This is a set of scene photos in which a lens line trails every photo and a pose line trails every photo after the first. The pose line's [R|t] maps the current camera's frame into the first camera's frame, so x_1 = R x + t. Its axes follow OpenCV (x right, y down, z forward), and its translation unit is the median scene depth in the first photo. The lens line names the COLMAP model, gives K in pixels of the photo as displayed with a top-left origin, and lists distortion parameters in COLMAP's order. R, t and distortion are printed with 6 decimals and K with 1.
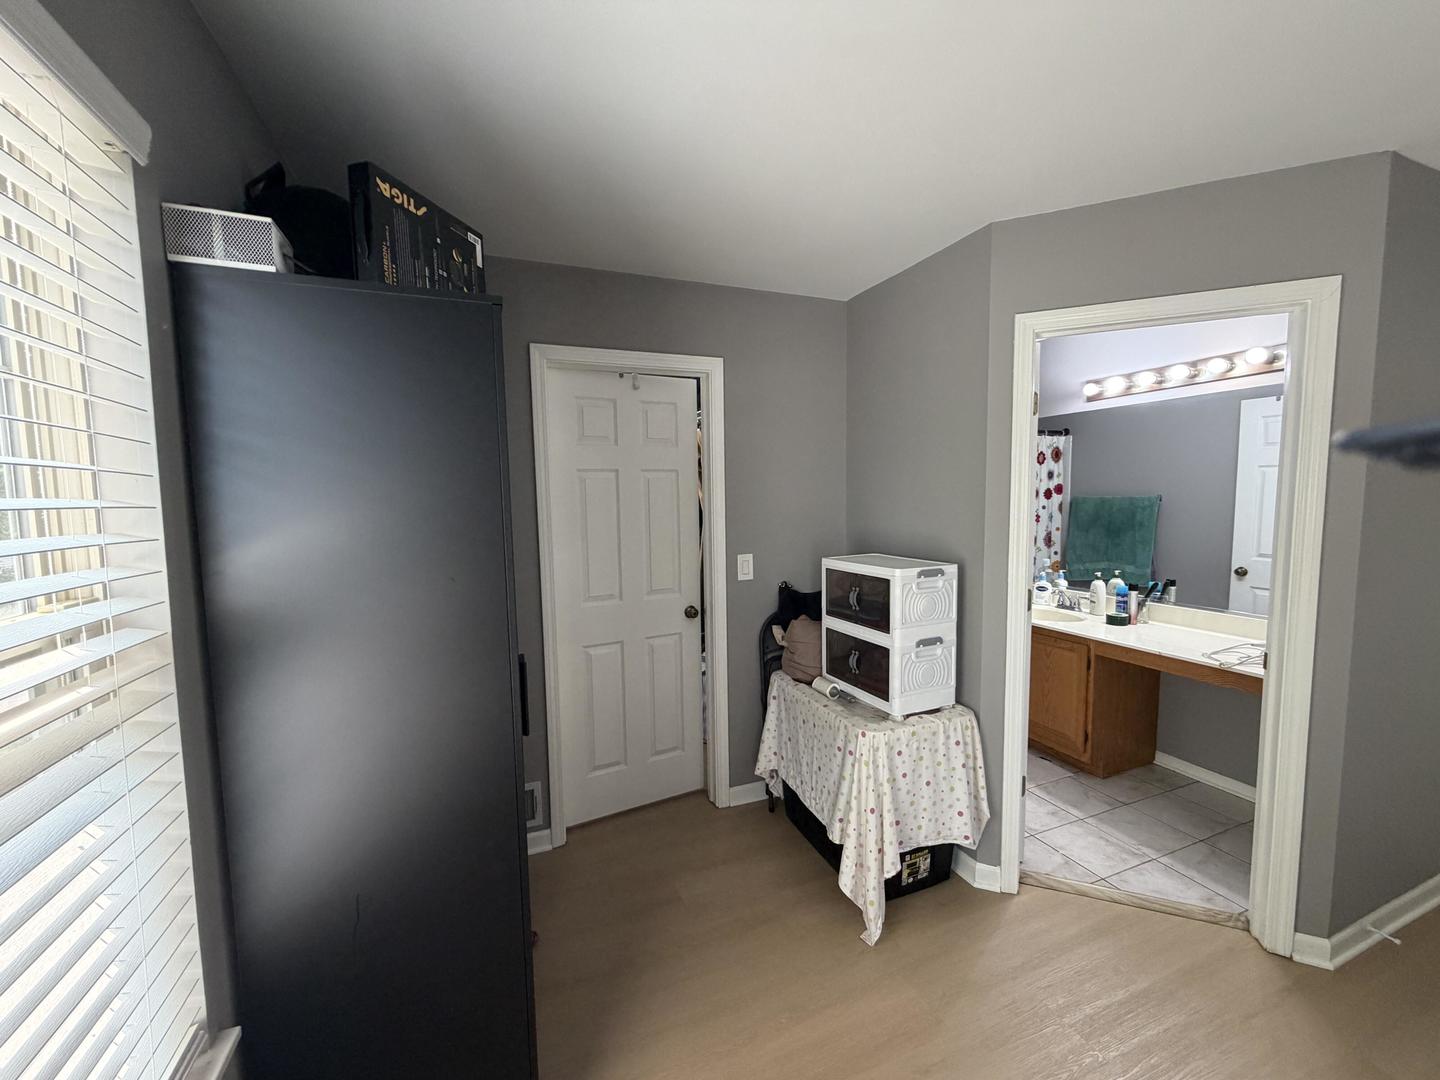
lens RADIAL K [[574.0, 0, 719.1], [0, 574.0, 541.8], [0, 0, 1]] dist [-0.001425, -0.000082]
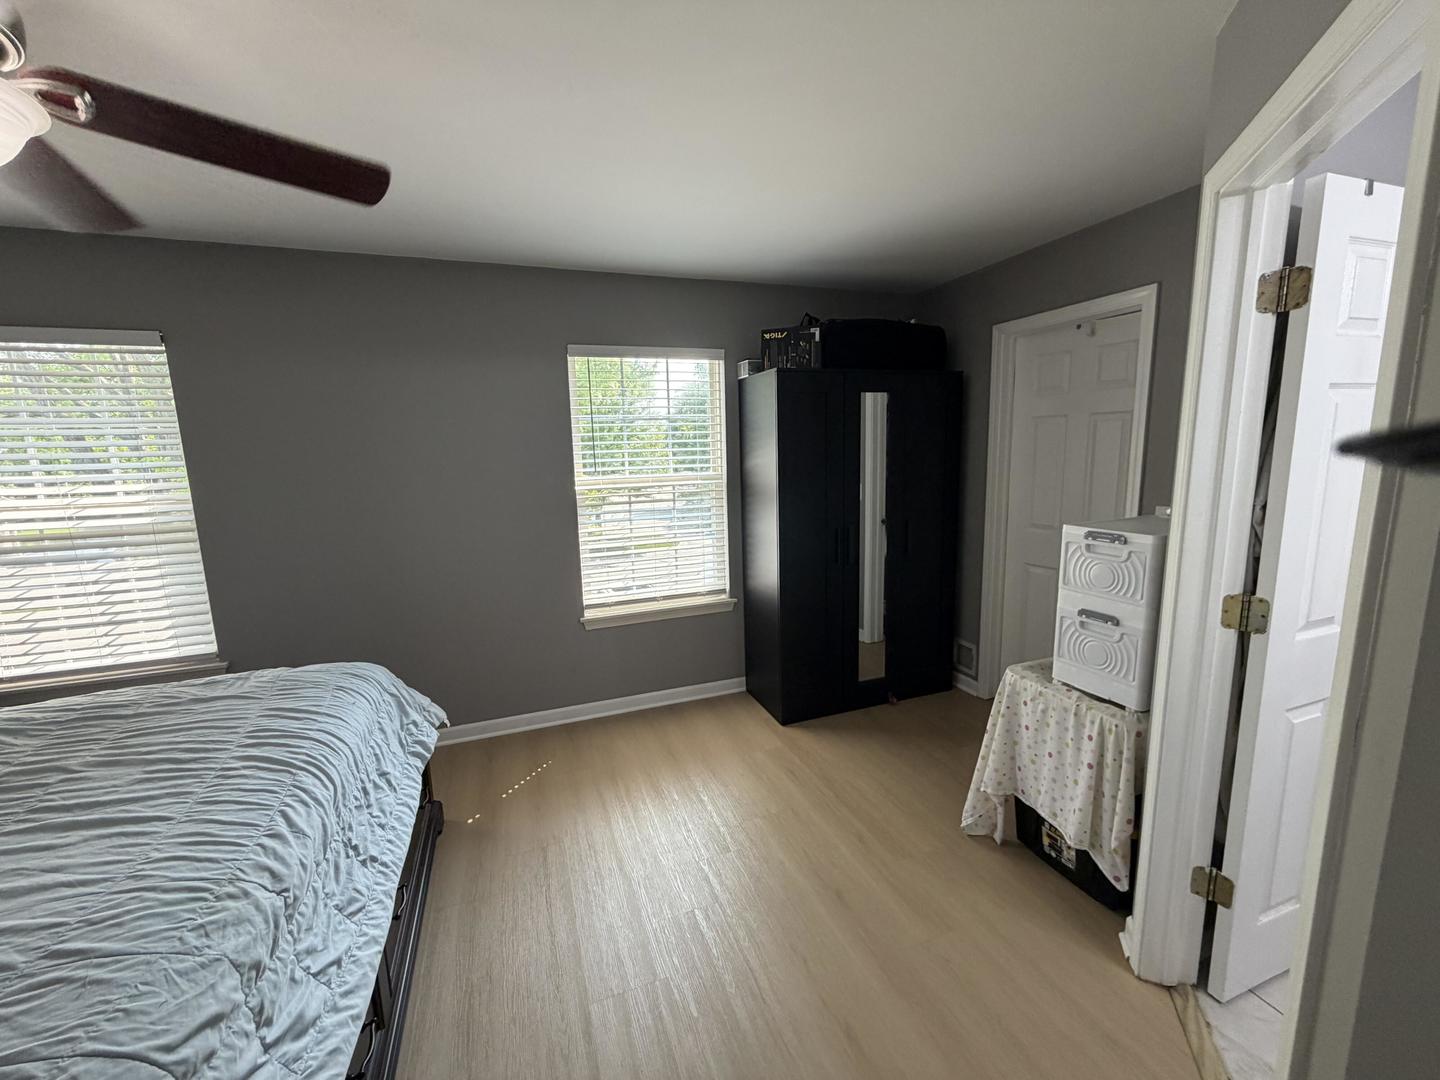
lens RADIAL K [[574.0, 0, 713.5], [0, 574.0, 539.3], [0, 0, 1]] dist [-0.001425, -0.000082]
pose [[-0.036788, 0.173678, -0.984115, 1.234022], [-0.049749, 0.983242, 0.175384, -0.062237], [0.998084, 0.055411, -0.027531, 0.450816]]
